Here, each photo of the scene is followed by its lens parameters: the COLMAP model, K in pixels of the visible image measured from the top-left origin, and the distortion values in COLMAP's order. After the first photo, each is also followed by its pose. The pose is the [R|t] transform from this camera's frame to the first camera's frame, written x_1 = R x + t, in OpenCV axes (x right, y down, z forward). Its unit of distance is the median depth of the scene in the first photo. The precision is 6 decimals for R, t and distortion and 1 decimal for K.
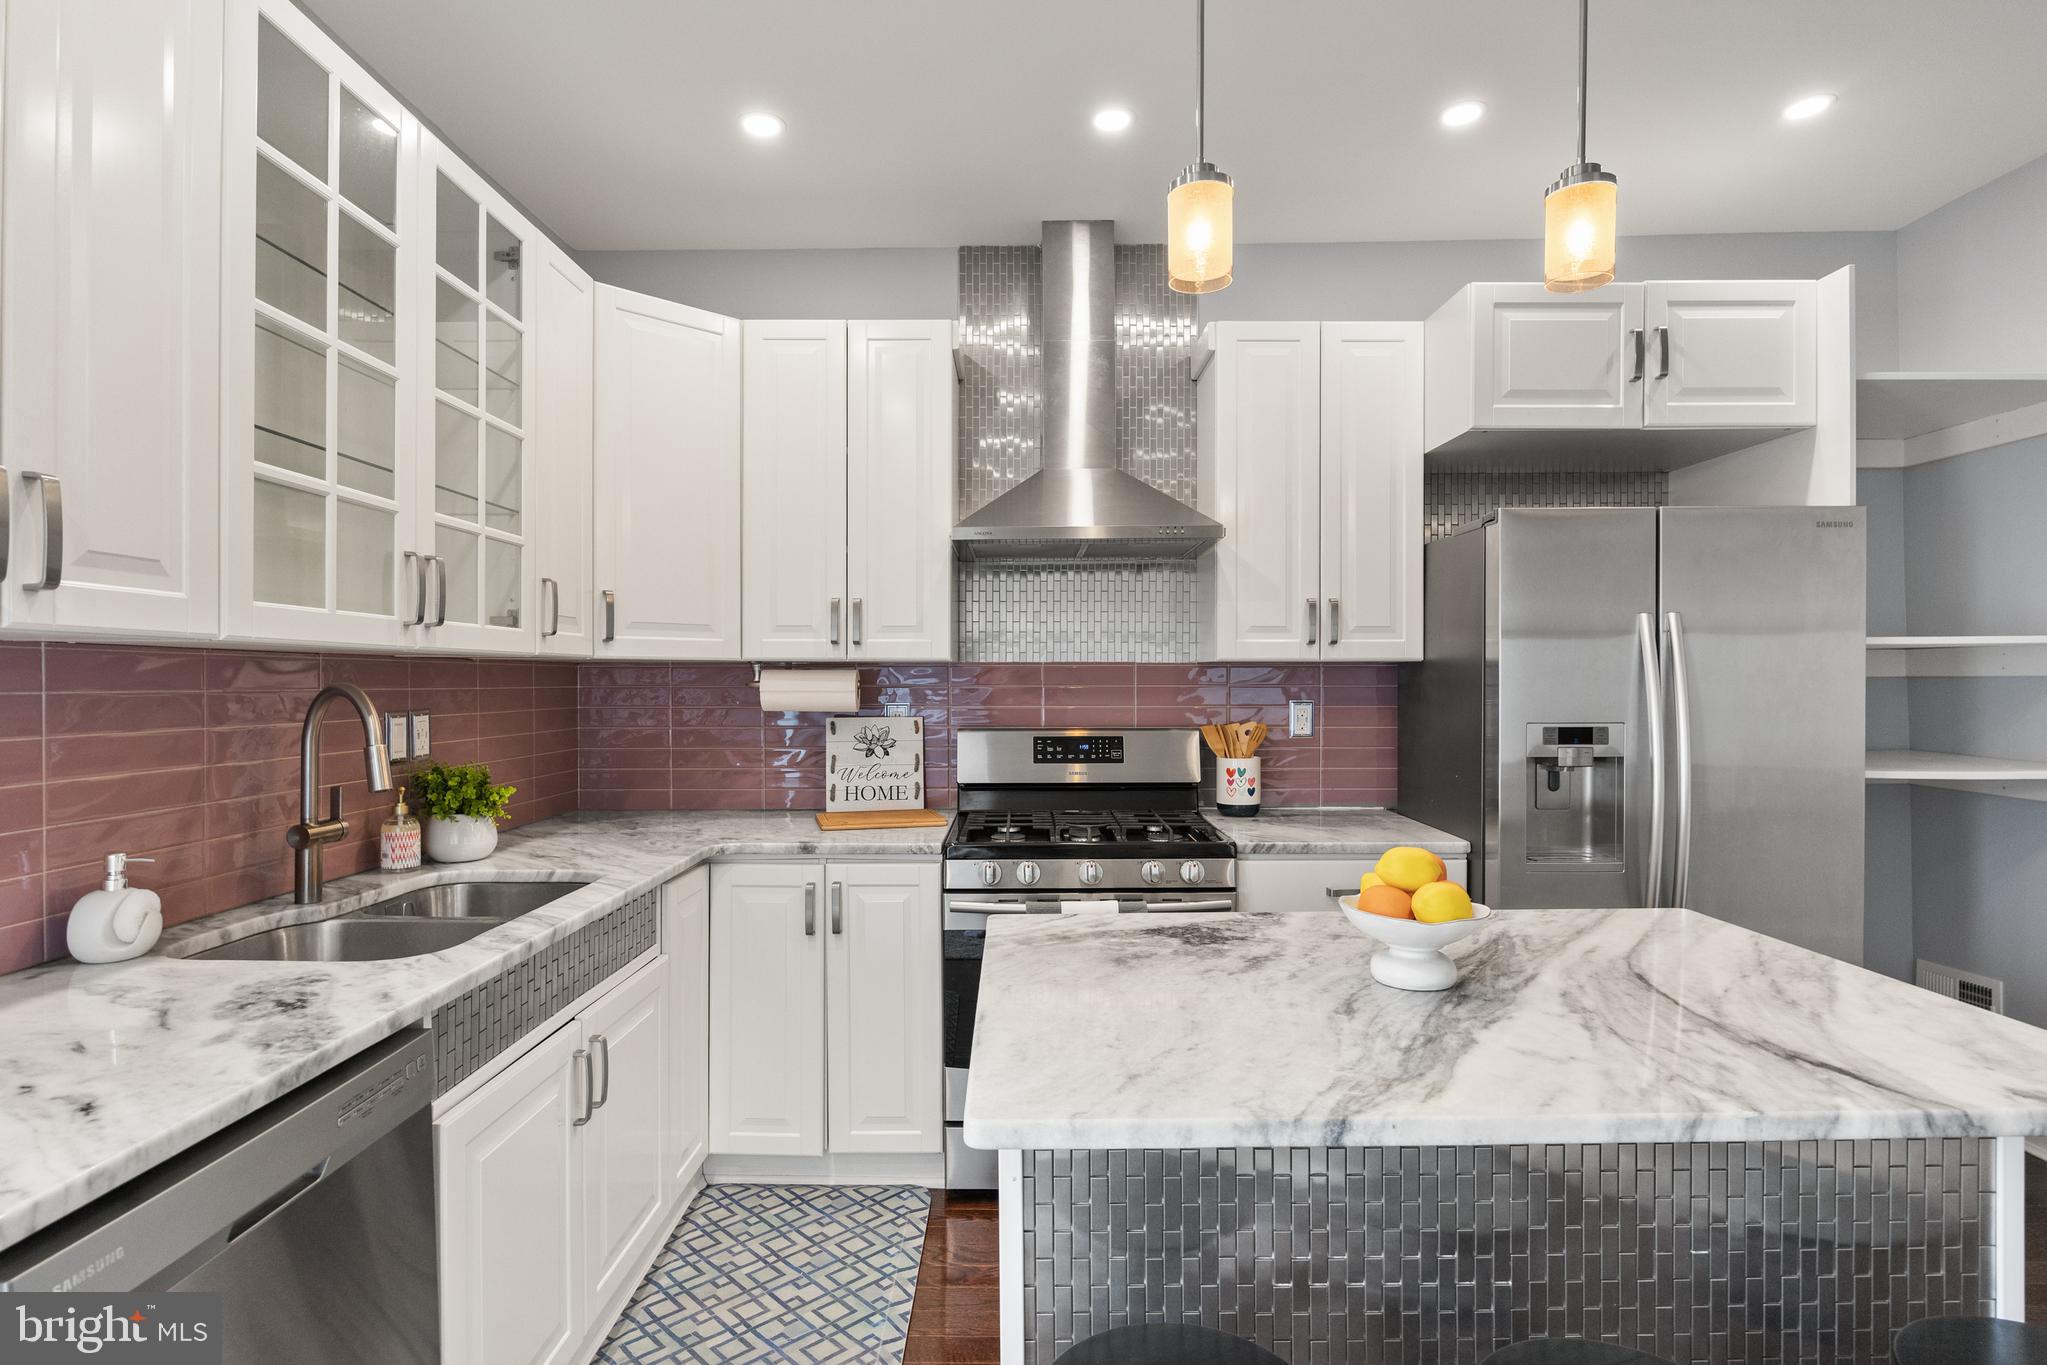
lens RADIAL K [[992.2, 0, 1022.0], [0, 992.2, 685.0], [0, 0, 1]] dist [-0.011720, 0.001677]
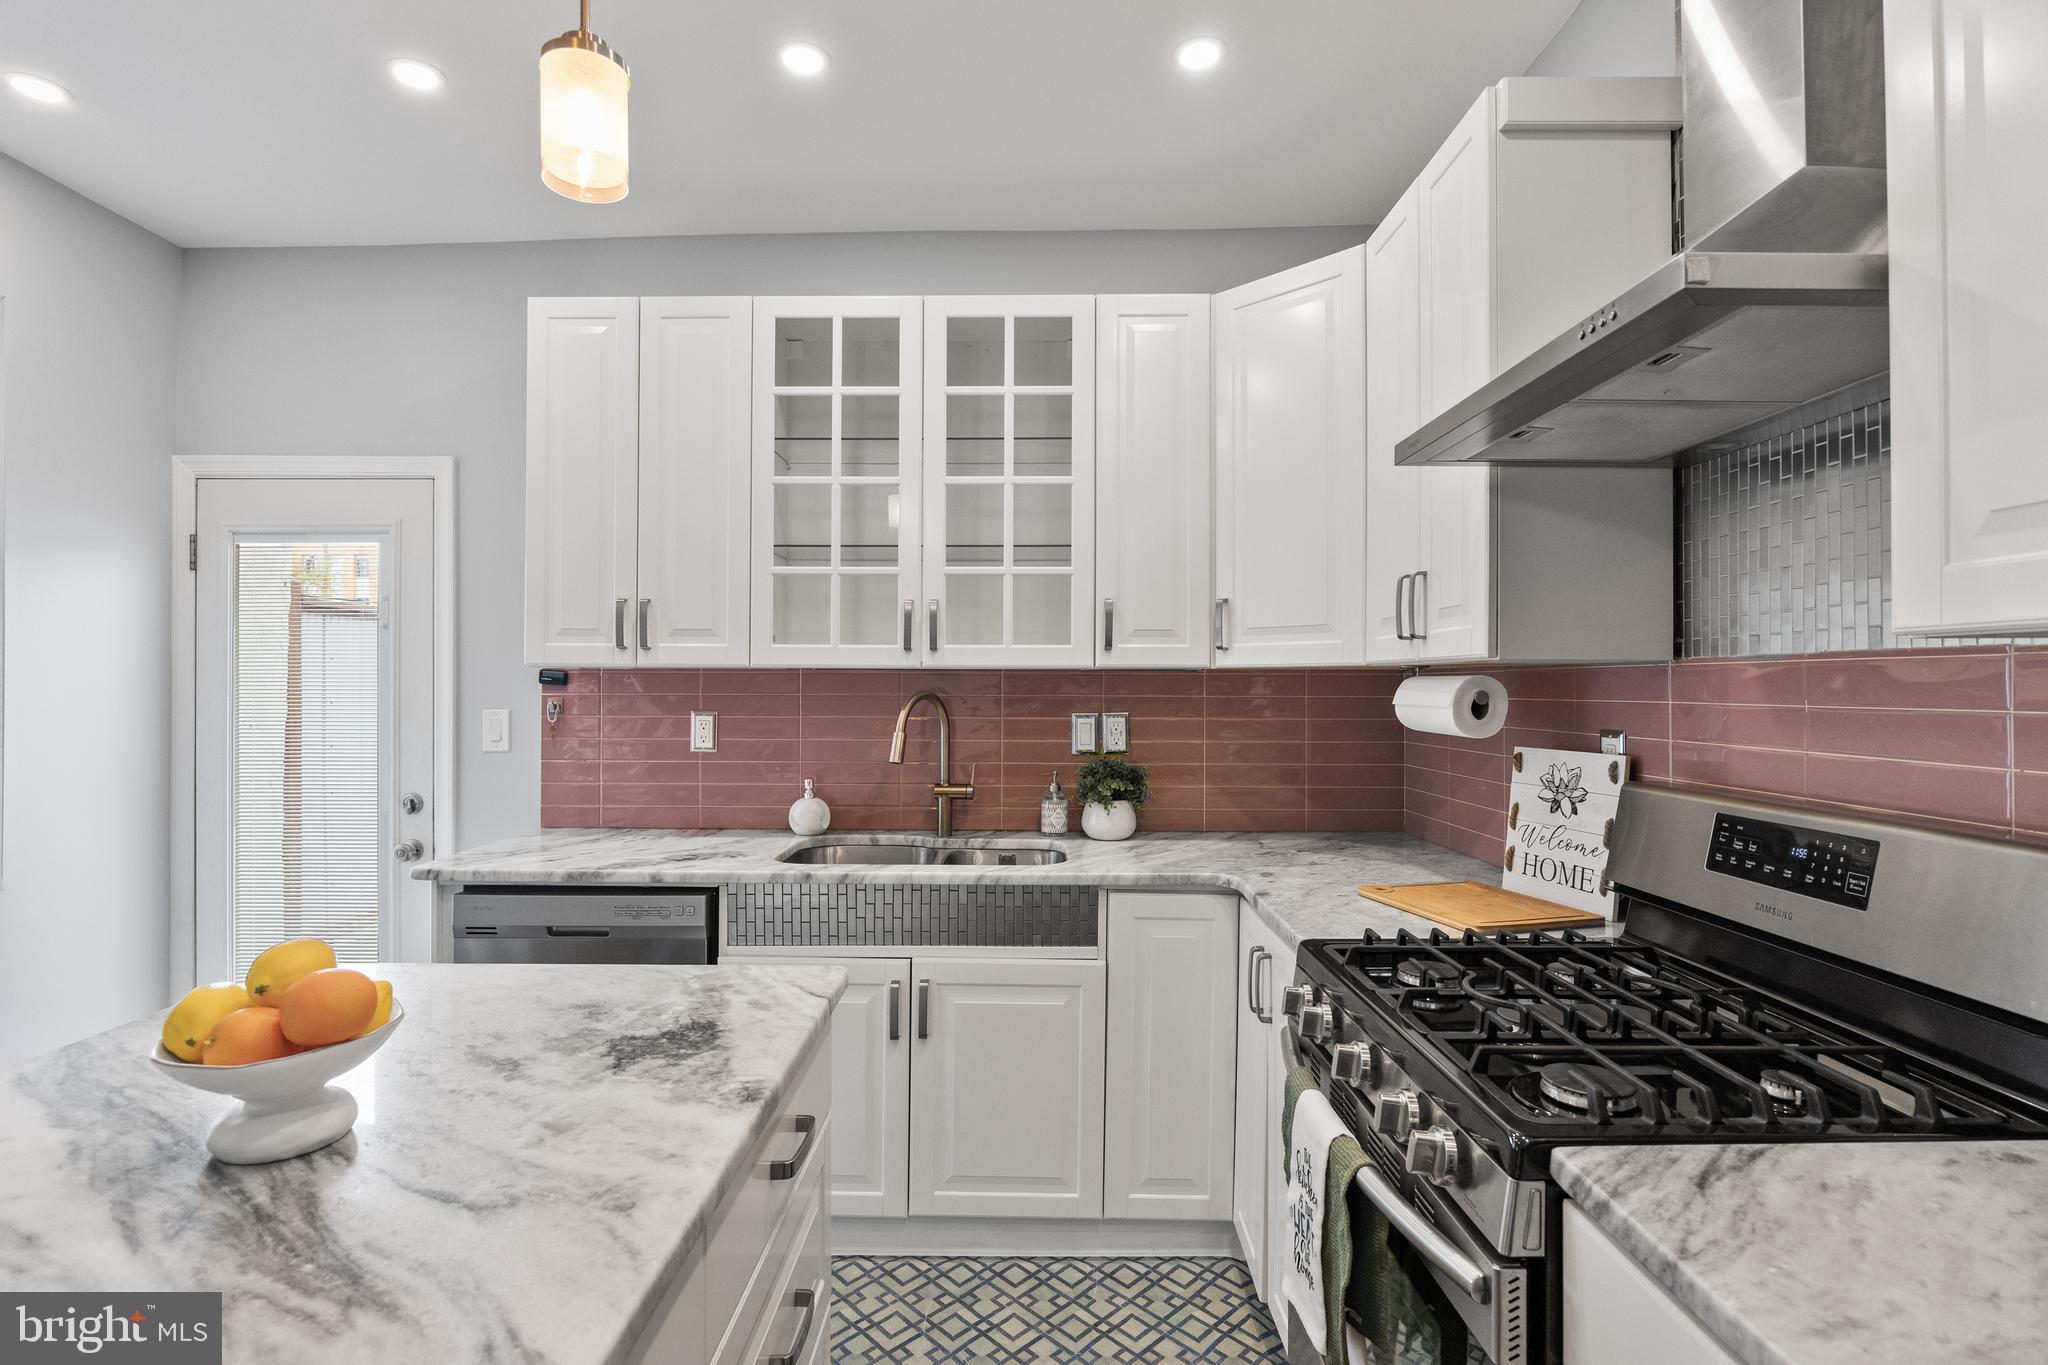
lens RADIAL K [[992.7, 0, 1026.8], [0, 992.7, 680.2], [0, 0, 1]] dist [-0.011720, 0.001677]
pose [[0.007249, -0.005479, -0.999959, 0.568848], [-0.005658, 0.999969, -0.005520, -0.007559], [0.999958, 0.005698, 0.007218, 0.794951]]
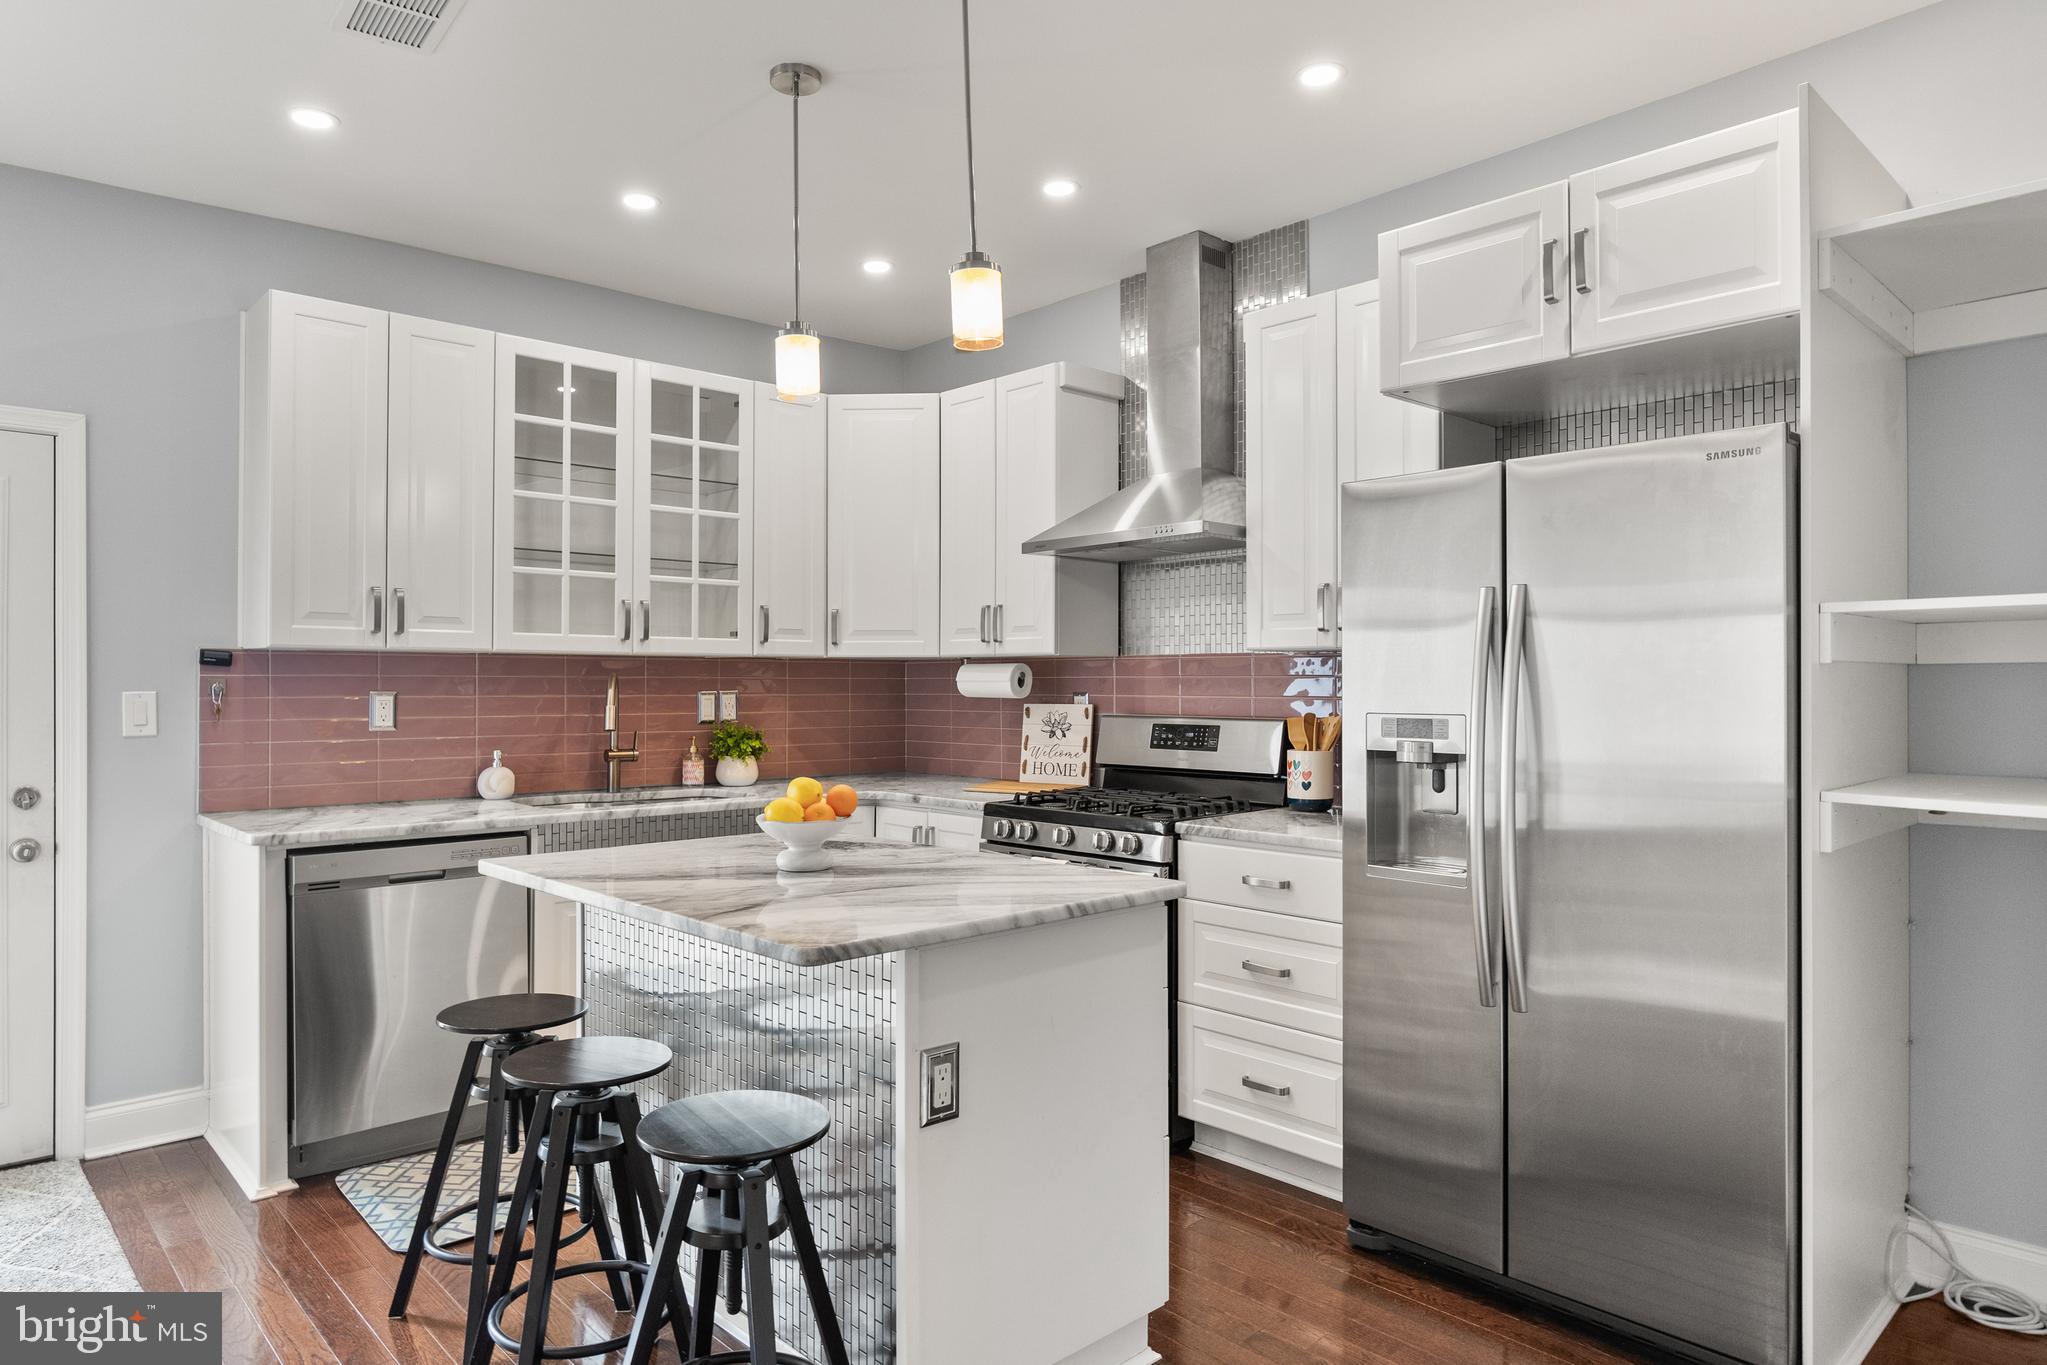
lens RADIAL K [[1215.4, 0, 1037.6], [0, 1215.4, 672.6], [0, 0, 1]] dist [0.002483, -0.000595]
pose [[0.699698, -0.004357, -0.714426, 1.028977], [-0.003401, 0.999950, -0.009429, 0.011314], [0.714431, 0.009027, 0.699648, -0.013481]]
